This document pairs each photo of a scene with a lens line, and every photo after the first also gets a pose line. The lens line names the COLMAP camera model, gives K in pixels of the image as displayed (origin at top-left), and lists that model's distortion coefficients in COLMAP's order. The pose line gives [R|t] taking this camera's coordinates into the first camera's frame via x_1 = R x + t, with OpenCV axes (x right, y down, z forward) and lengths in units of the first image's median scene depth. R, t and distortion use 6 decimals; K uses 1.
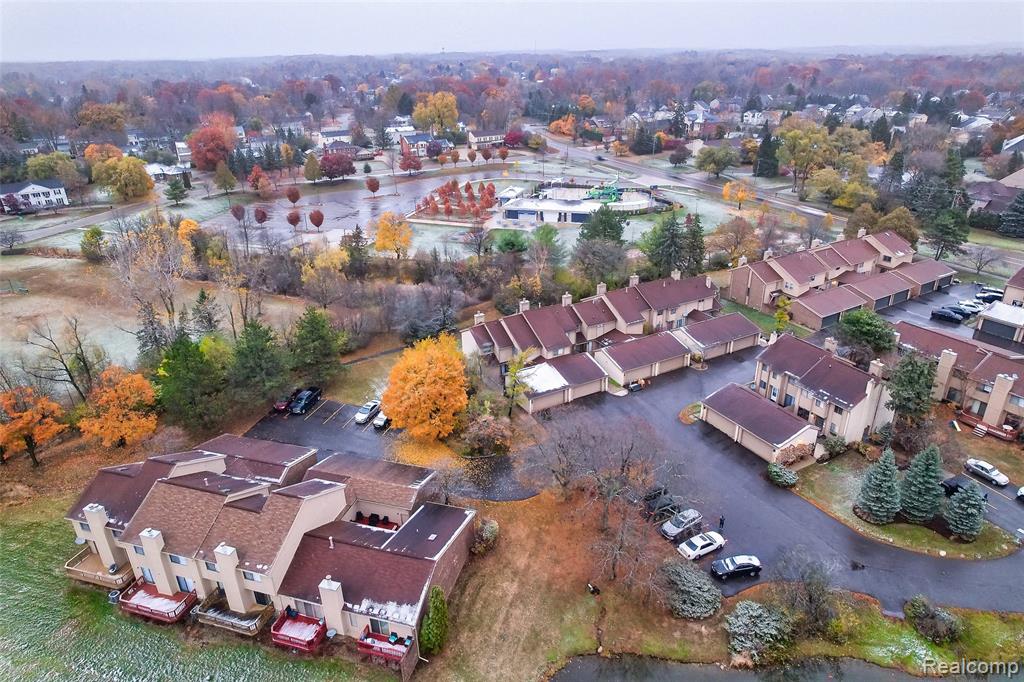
lens RADIAL K [[655.2, 0, 520.0], [0, 655.2, 340.6], [0, 0, 1]] dist [-0.077419, 0.069275]
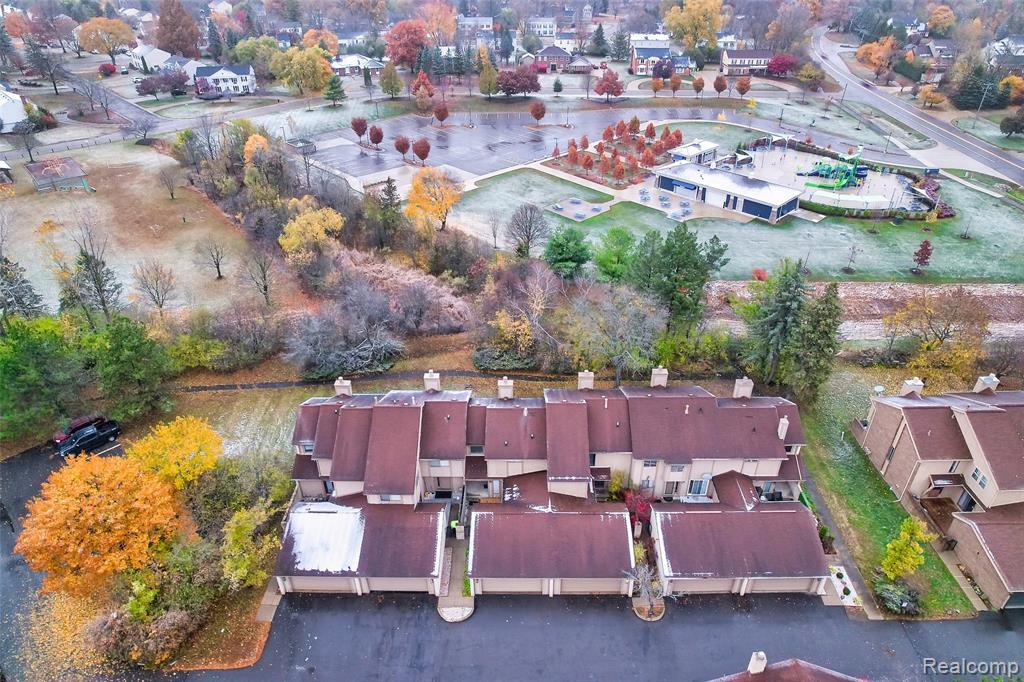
lens RADIAL K [[655.2, 0, 520.0], [0, 655.2, 340.6], [0, 0, 1]] dist [-0.077419, 0.069275]
pose [[0.872353, 0.271581, -0.406502, 0.170132], [-0.210873, 0.959205, 0.188305, -0.119208], [0.441058, -0.078548, 0.894034, 0.260619]]
